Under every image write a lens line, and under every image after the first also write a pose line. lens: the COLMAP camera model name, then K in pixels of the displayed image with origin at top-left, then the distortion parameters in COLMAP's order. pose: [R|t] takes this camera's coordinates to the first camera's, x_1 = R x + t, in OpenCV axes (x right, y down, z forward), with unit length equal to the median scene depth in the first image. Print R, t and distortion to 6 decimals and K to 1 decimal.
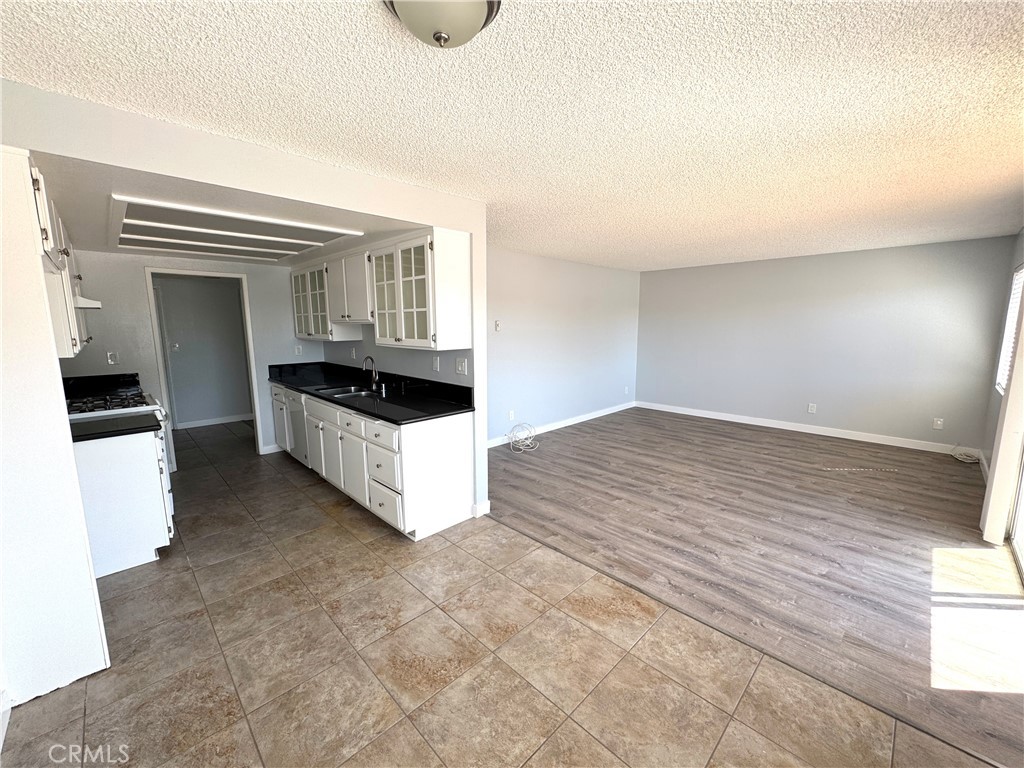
lens RADIAL K [[408.7, 0, 512.8], [0, 408.7, 386.5], [0, 0, 1]] dist [-0.001794, 0.000060]
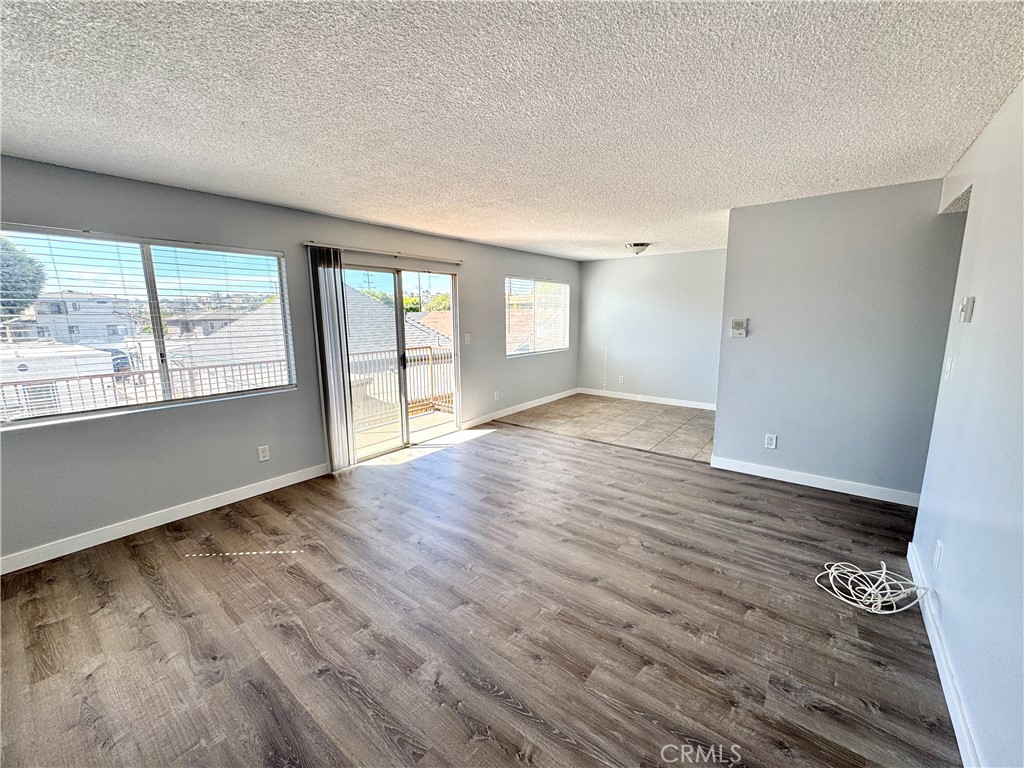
lens RADIAL K [[408.7, 0, 515.3], [0, 408.7, 384.4], [0, 0, 1]] dist [-0.001794, 0.000060]
pose [[-0.990812, 0.037110, -0.130059, 0.647050], [-0.006121, 0.948330, 0.317227, -0.292493], [0.135111, 0.315108, -0.939389, 1.933366]]
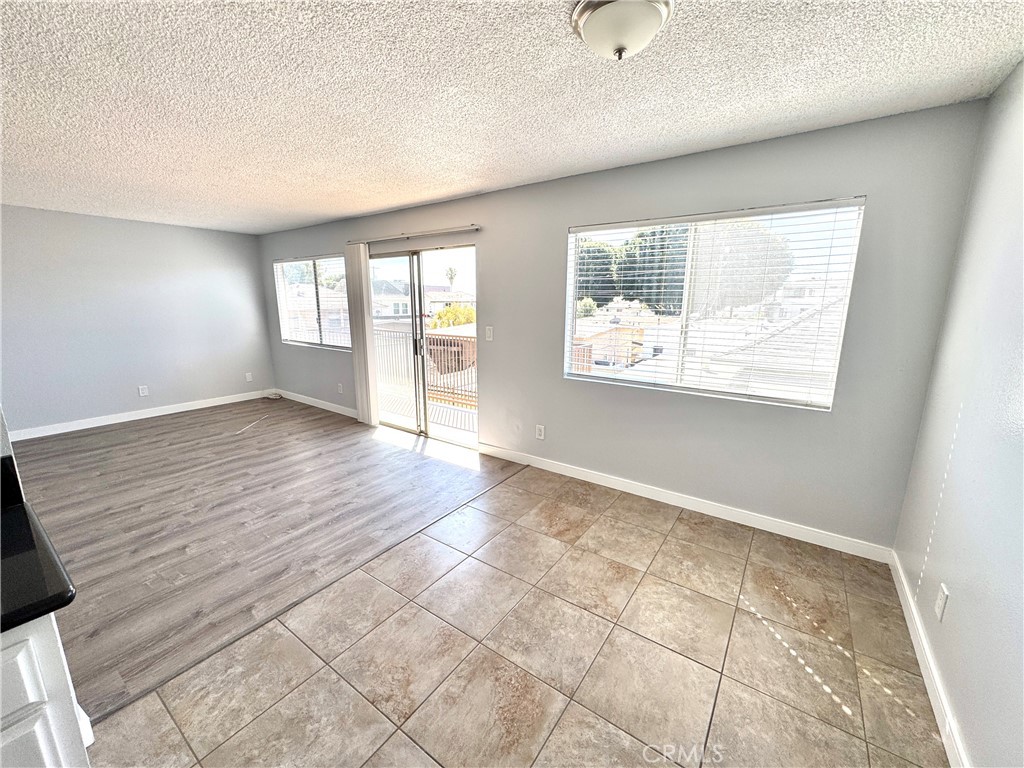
lens RADIAL K [[408.7, 0, 511.0], [0, 408.7, 385.1], [0, 0, 1]] dist [-0.001794, 0.000060]
pose [[-0.177644, -0.195202, 0.964541, -0.478797], [0.145709, 0.964109, 0.221951, -0.068188], [-0.973248, 0.179971, -0.142826, 0.535257]]
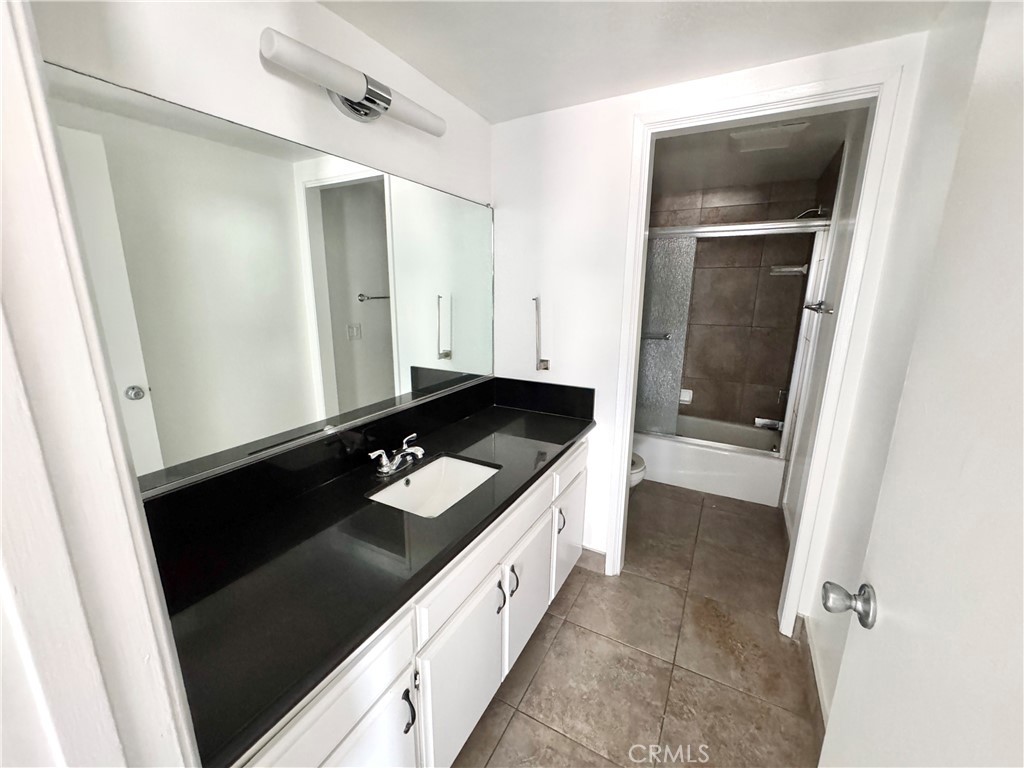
lens RADIAL K [[408.7, 0, 513.6], [0, 408.7, 383.6], [0, 0, 1]] dist [-0.001794, 0.000060]
pose [[0.289214, 0.224776, -0.930501, 0.279739], [-0.151111, 0.970574, 0.187489, -0.005206], [0.945262, 0.086384, 0.314669, 0.214313]]
